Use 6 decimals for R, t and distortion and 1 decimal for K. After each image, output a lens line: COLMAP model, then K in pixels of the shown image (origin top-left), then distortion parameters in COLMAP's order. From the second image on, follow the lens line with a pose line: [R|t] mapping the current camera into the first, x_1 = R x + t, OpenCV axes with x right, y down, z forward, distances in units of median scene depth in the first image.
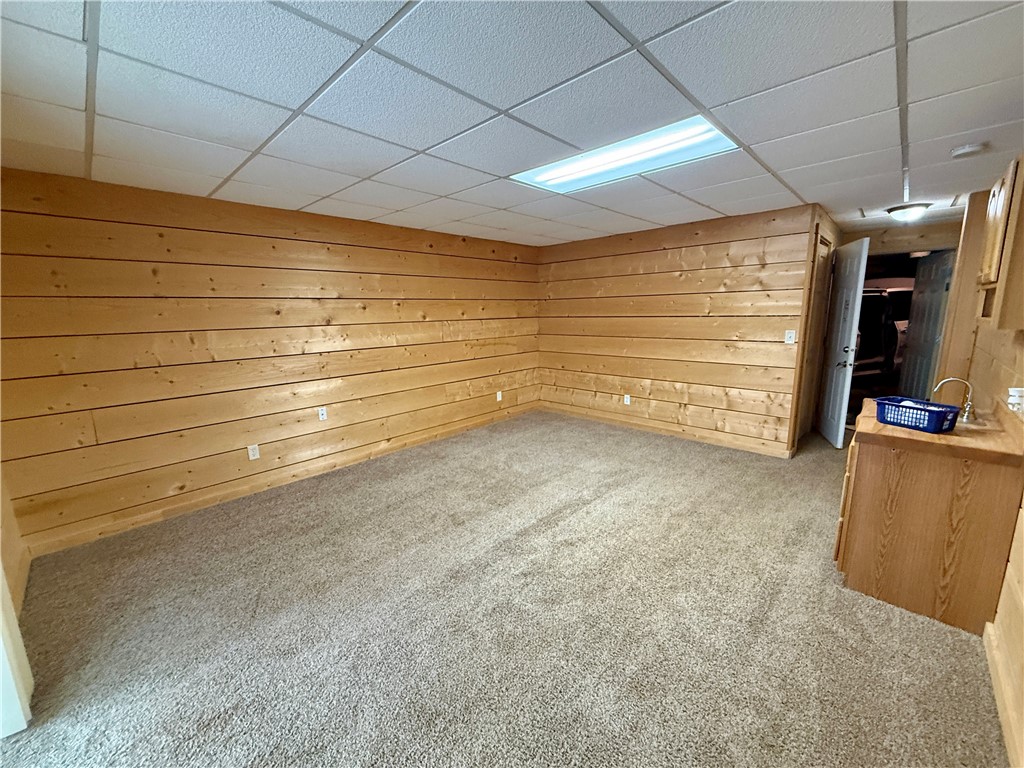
lens RADIAL K [[406.1, 0, 504.7], [0, 406.1, 380.2], [0, 0, 1]] dist [0.001491, -0.000318]
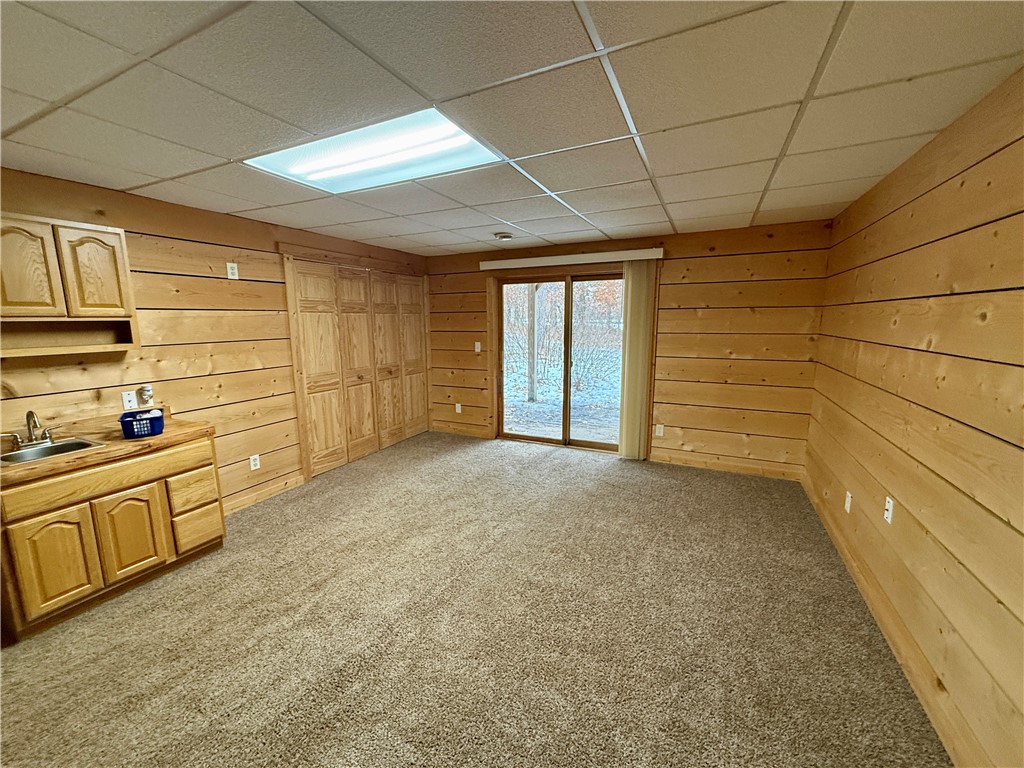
lens RADIAL K [[406.1, 0, 512.2], [0, 406.1, 384.2], [0, 0, 1]] dist [0.001491, -0.000318]
pose [[-0.947803, 0.076895, -0.309444, 0.229734], [-0.028252, 0.946417, 0.321710, -0.296657], [0.317601, 0.313661, -0.894844, 1.597436]]
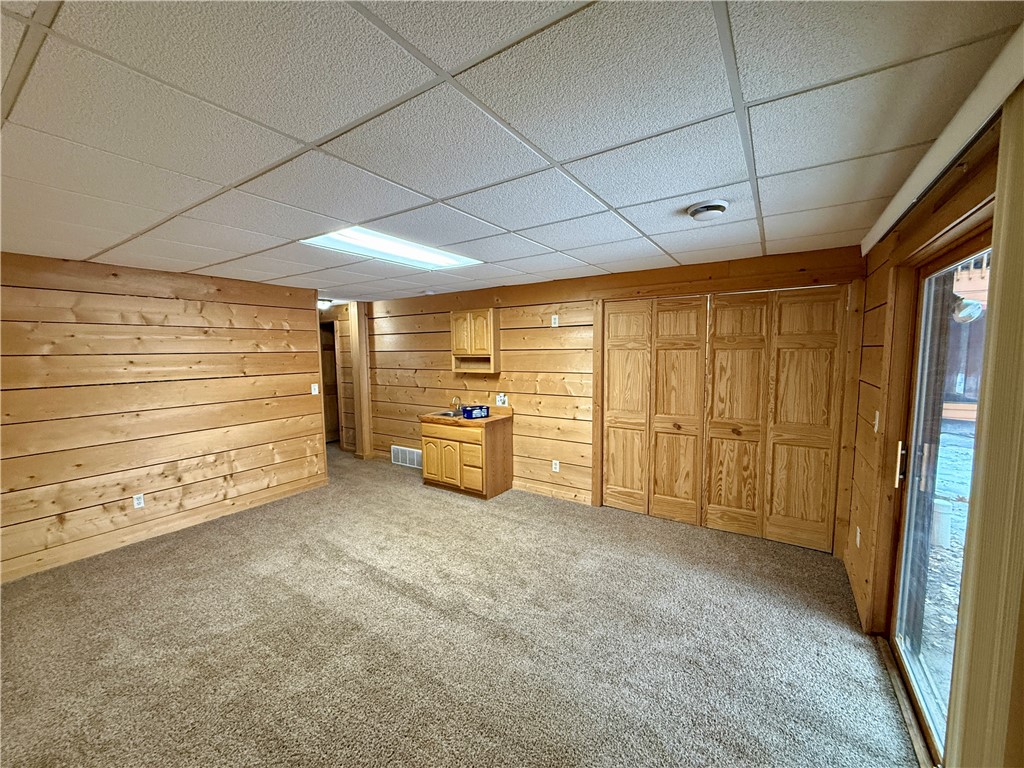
lens RADIAL K [[406.1, 0, 512.8], [0, 406.1, 389.3], [0, 0, 1]] dist [0.001491, -0.000318]
pose [[-0.186605, -0.073425, 0.979687, -0.799288], [0.180154, 0.977736, 0.107594, -0.163030], [-0.965776, 0.196573, -0.169223, 0.773923]]
